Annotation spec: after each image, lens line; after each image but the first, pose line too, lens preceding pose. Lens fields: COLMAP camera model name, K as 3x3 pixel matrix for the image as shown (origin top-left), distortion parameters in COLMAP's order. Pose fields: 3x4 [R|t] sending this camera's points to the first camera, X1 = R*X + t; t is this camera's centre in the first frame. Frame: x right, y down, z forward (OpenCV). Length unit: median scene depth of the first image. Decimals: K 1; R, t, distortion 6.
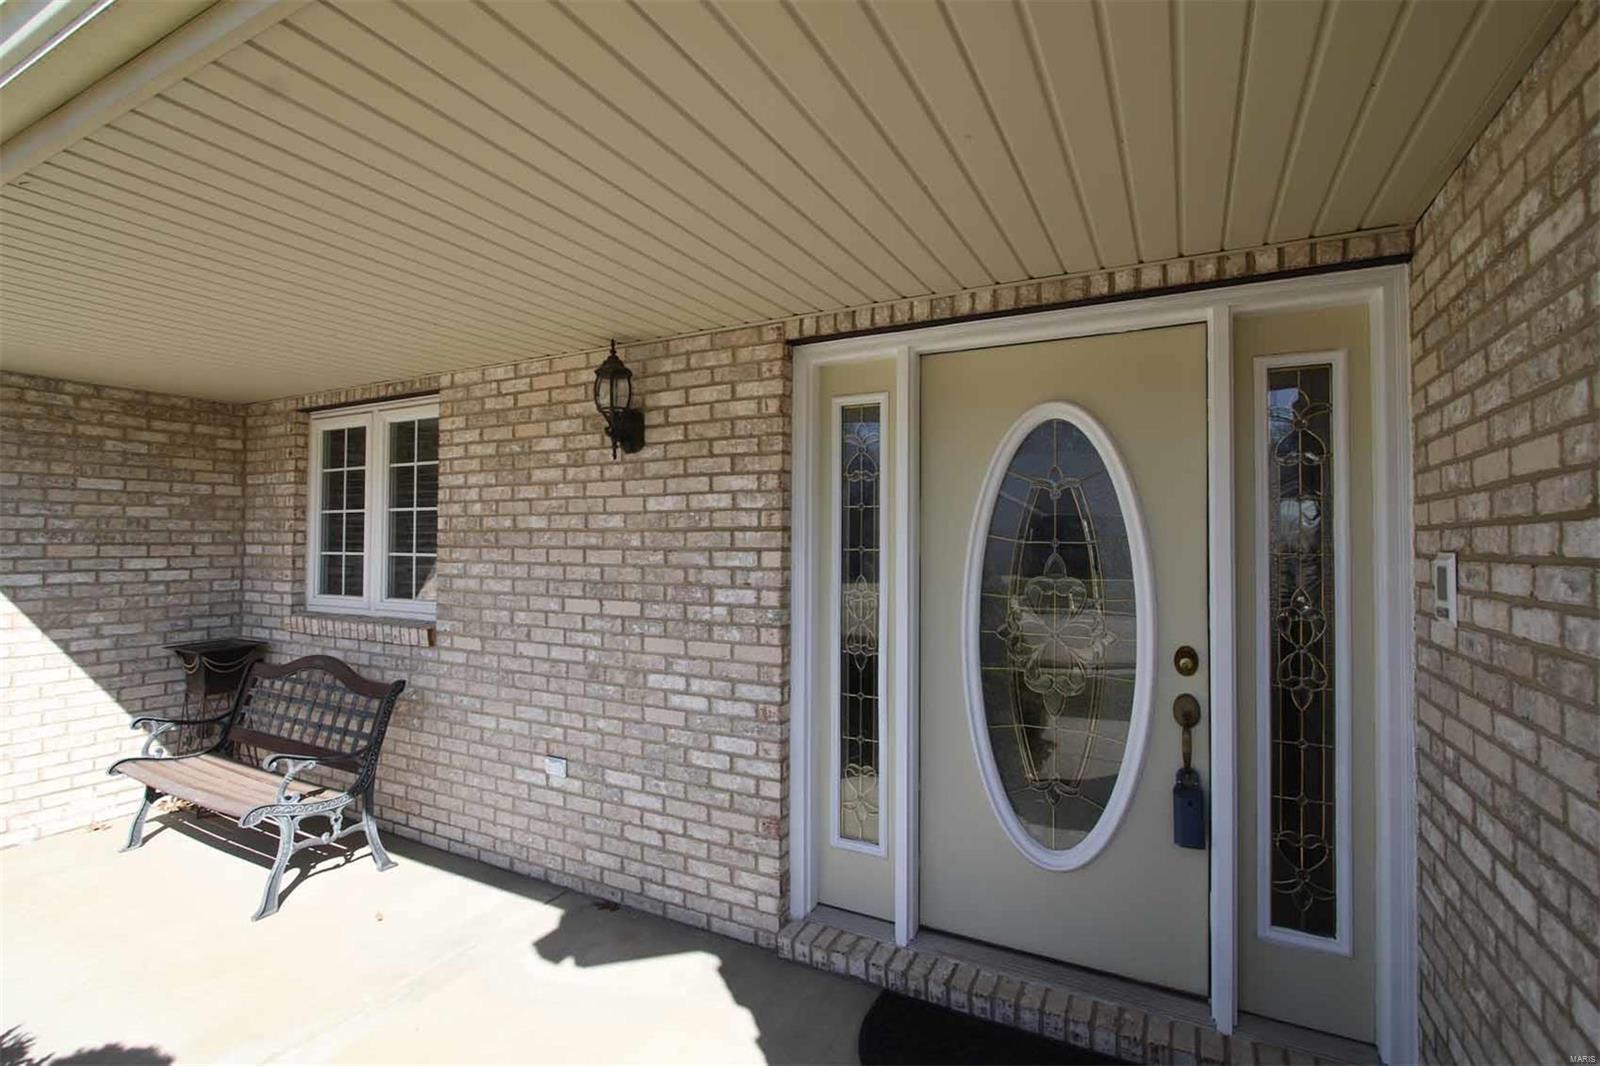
lens RADIAL K [[725.5, 0, 800.0], [0, 725.5, 533.0], [0, 0, 1]] dist [-0.000254, -0.000060]
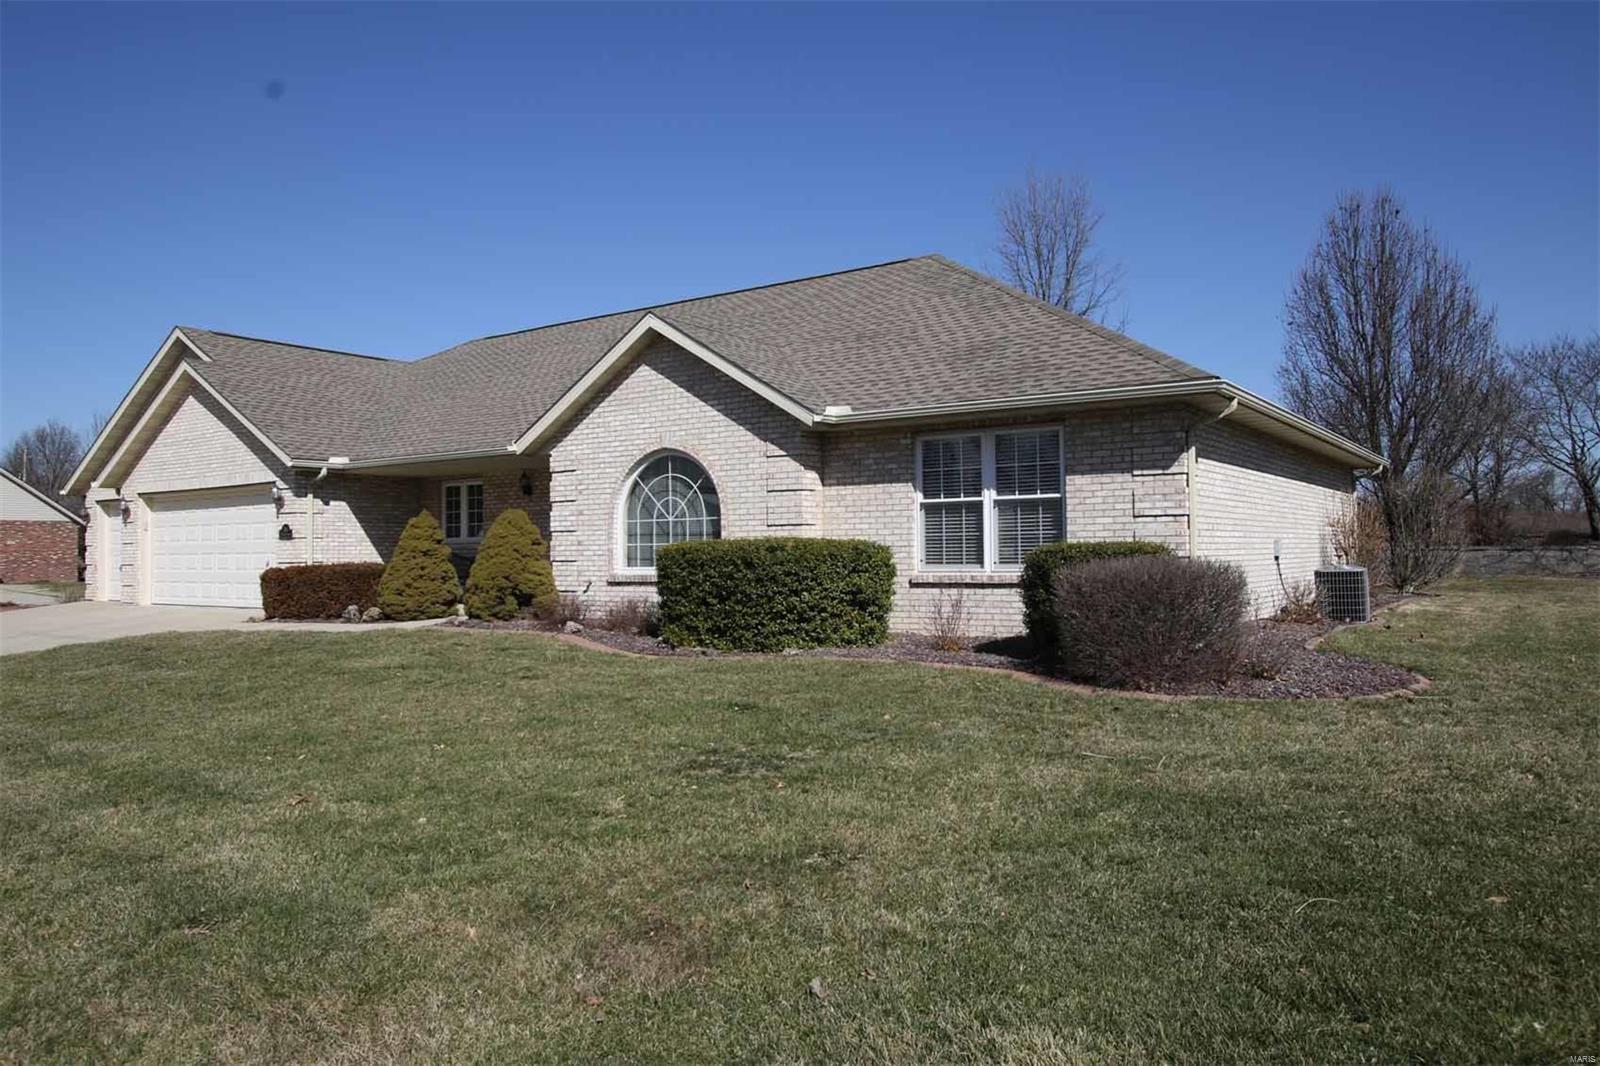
lens RADIAL K [[1163.5, 0, 800.0], [0, 1163.5, 533.0], [0, 0, 1]] dist [0.004953, 0.001029]
pose [[0.989735, -0.019124, -0.141629, 1.725438], [0.018429, 0.999811, -0.006220, 0.132426], [0.141721, 0.003546, 0.989900, -4.139277]]
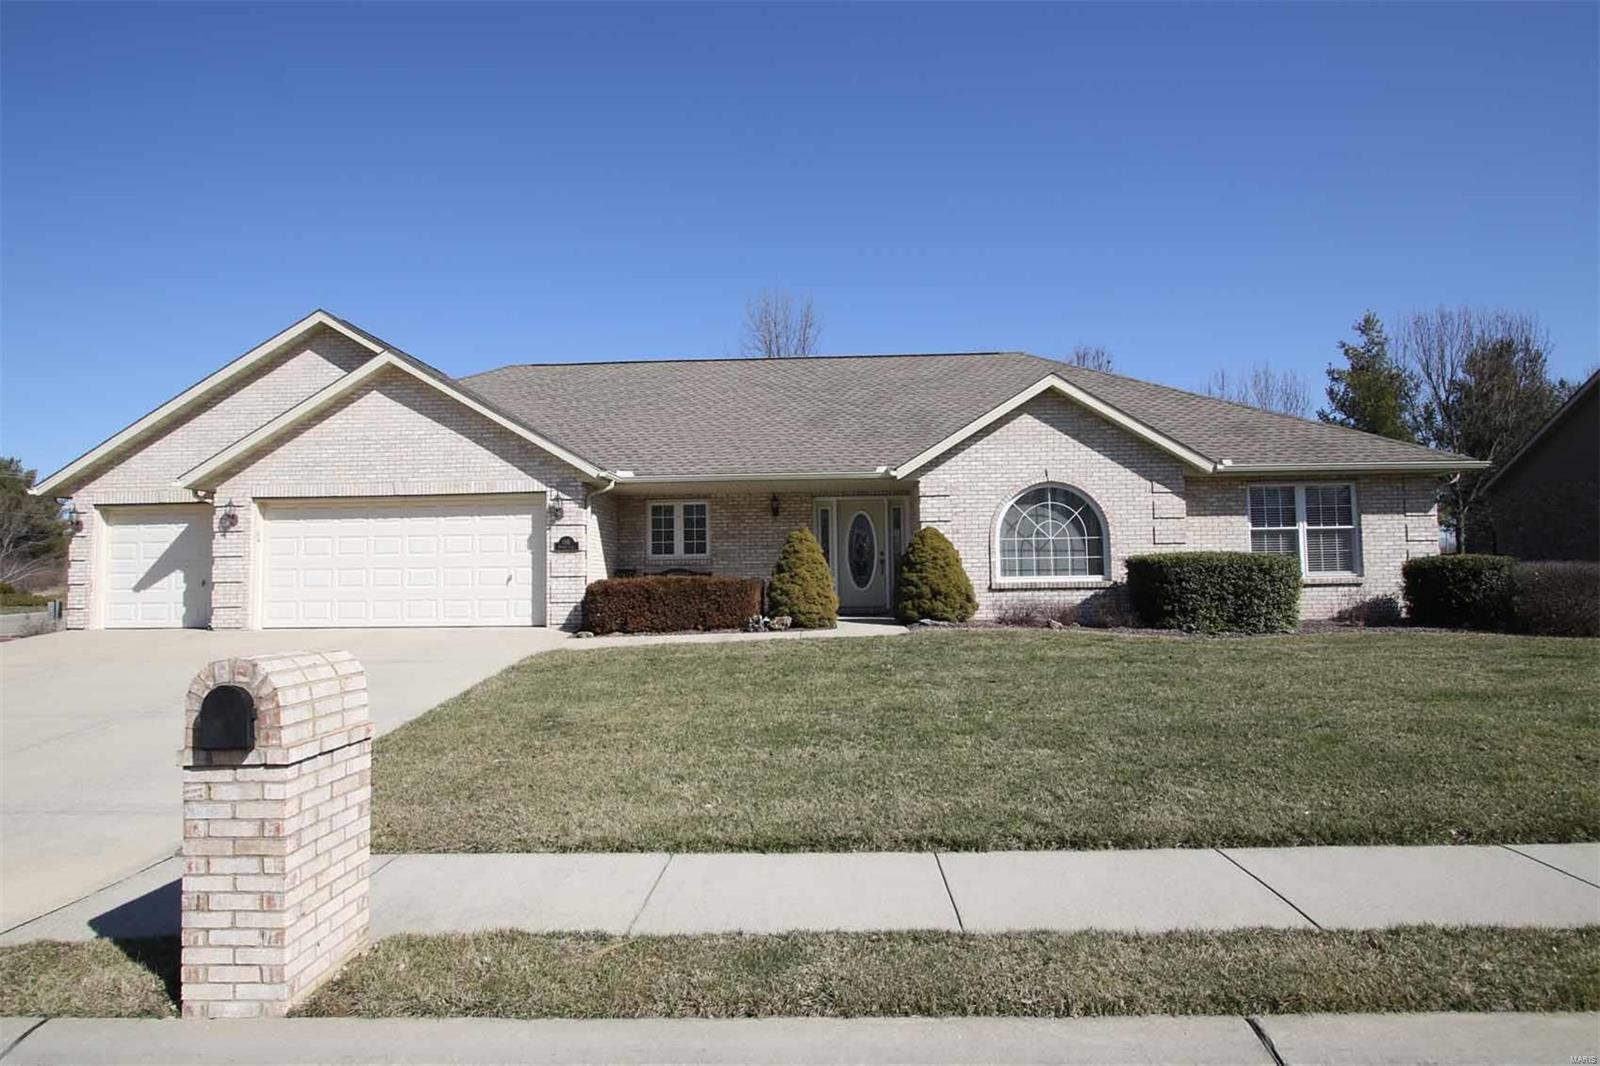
lens RADIAL K [[898.3, 0, 800.0], [0, 898.3, 533.0], [0, 0, 1]] dist [0.000207, -0.000082]
pose [[0.896579, 0.004429, 0.442863, -2.029209], [0.013729, 0.999192, -0.037787, 0.162649], [-0.442672, 0.039959, 0.895793, -3.233565]]
